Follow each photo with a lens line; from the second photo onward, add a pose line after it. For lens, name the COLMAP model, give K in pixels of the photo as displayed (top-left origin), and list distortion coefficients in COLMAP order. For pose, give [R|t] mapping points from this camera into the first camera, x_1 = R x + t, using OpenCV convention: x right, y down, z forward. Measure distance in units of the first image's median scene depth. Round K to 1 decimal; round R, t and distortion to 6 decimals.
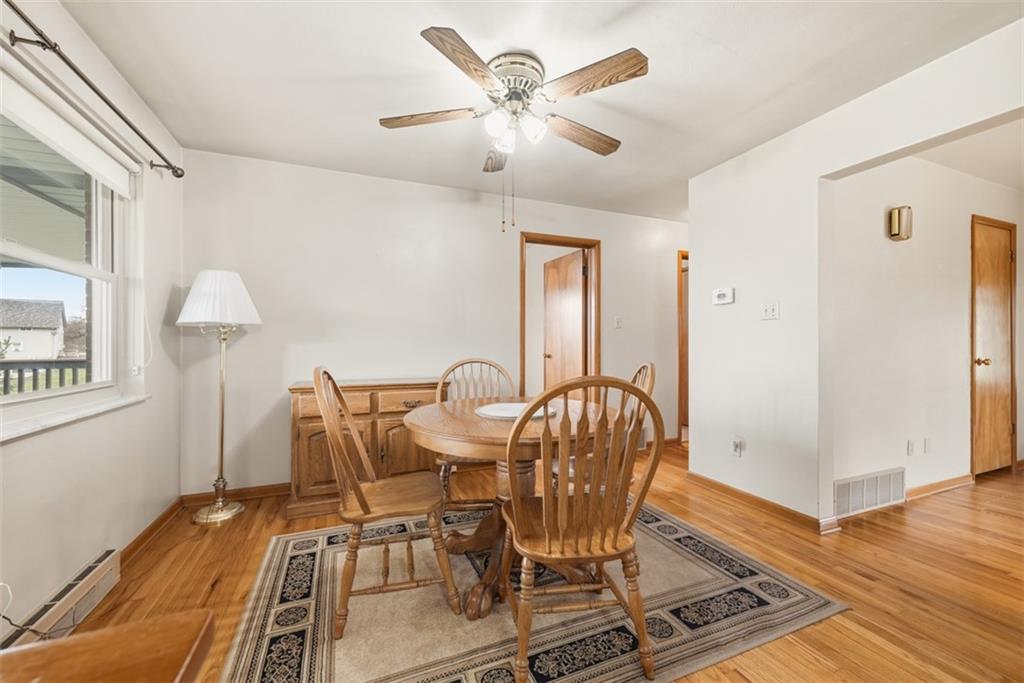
lens RADIAL K [[409.7, 0, 512.0], [0, 409.7, 341.5], [0, 0, 1]] dist [0.000368, 0.000033]
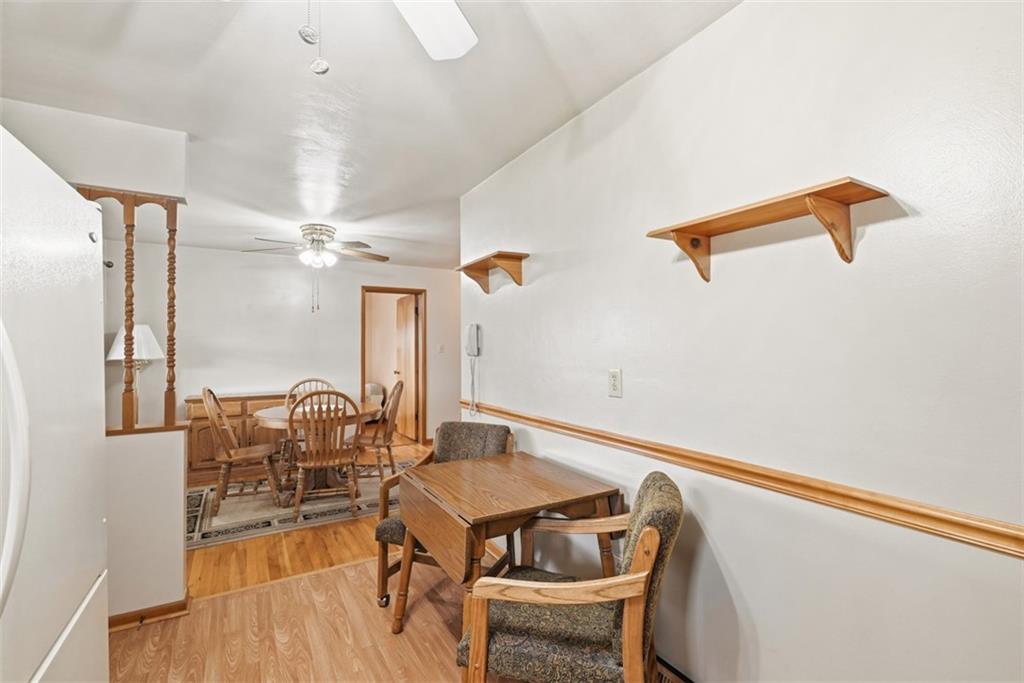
lens RADIAL K [[465.9, 0, 512.0], [0, 465.9, 341.5], [0, 0, 1]] dist [0.001817, 0.000157]
pose [[0.990117, -0.002795, 0.140217, 0.468086], [0.004314, 0.999935, -0.010528, -0.089429], [-0.140178, 0.011029, 0.990065, -0.990024]]
